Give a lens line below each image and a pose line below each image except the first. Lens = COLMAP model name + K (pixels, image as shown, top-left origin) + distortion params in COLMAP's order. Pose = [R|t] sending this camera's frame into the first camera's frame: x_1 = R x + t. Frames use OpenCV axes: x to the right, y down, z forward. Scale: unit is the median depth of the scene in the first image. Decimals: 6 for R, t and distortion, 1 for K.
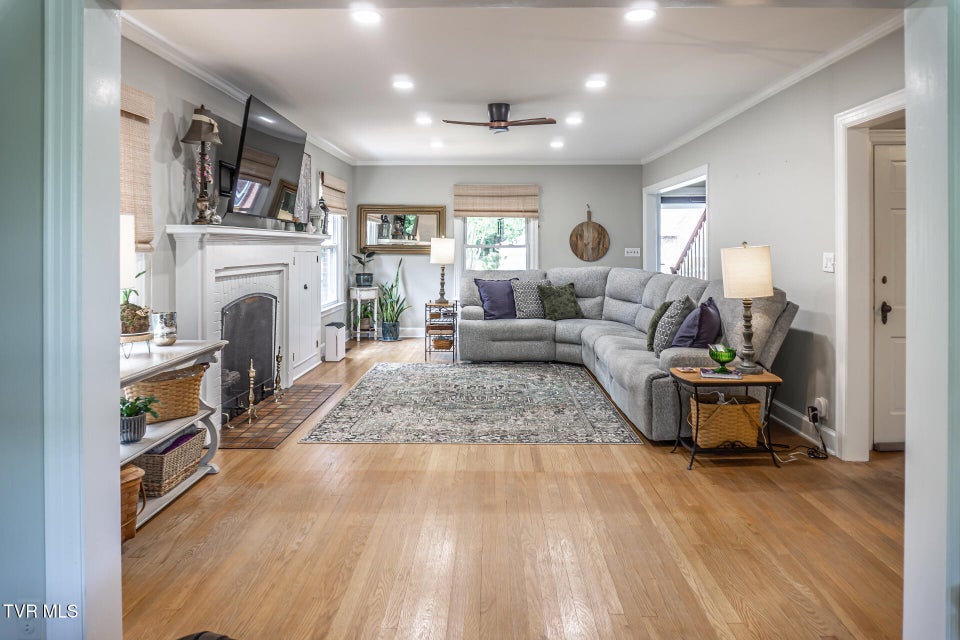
lens RADIAL K [[641.5, 0, 482.1], [0, 641.5, 238.2], [0, 0, 1]] dist [-0.020742, -0.004844]
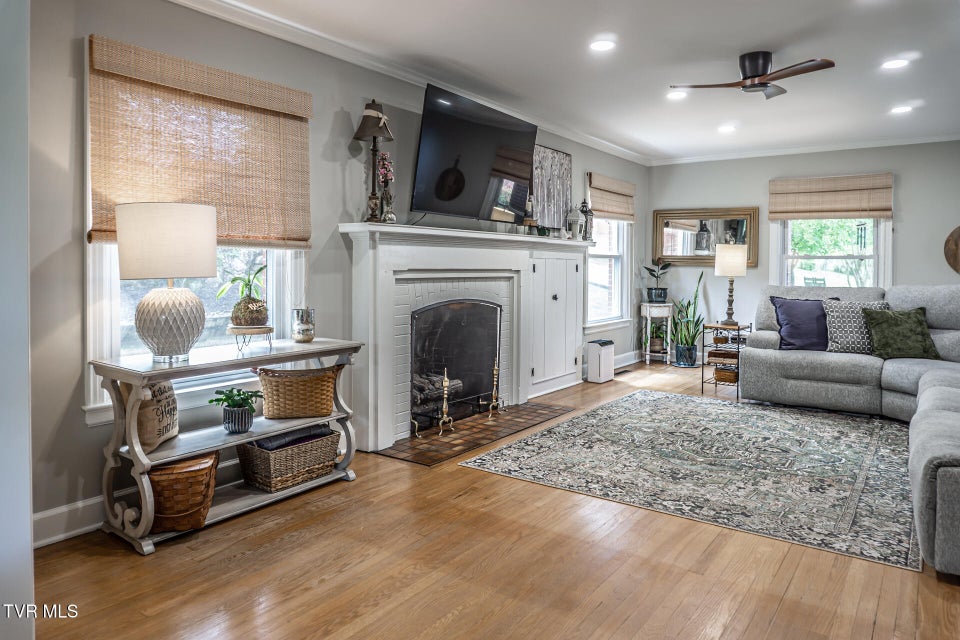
lens RADIAL K [[641.5, 0, 480.2], [0, 641.5, 273.6], [0, 0, 1]] dist [-0.020742, -0.004844]
pose [[0.818573, 0.013623, -0.574241, 0.170594], [-0.000649, 0.999740, 0.022792, 0.022005], [0.574402, -0.018284, 0.818369, 0.197905]]
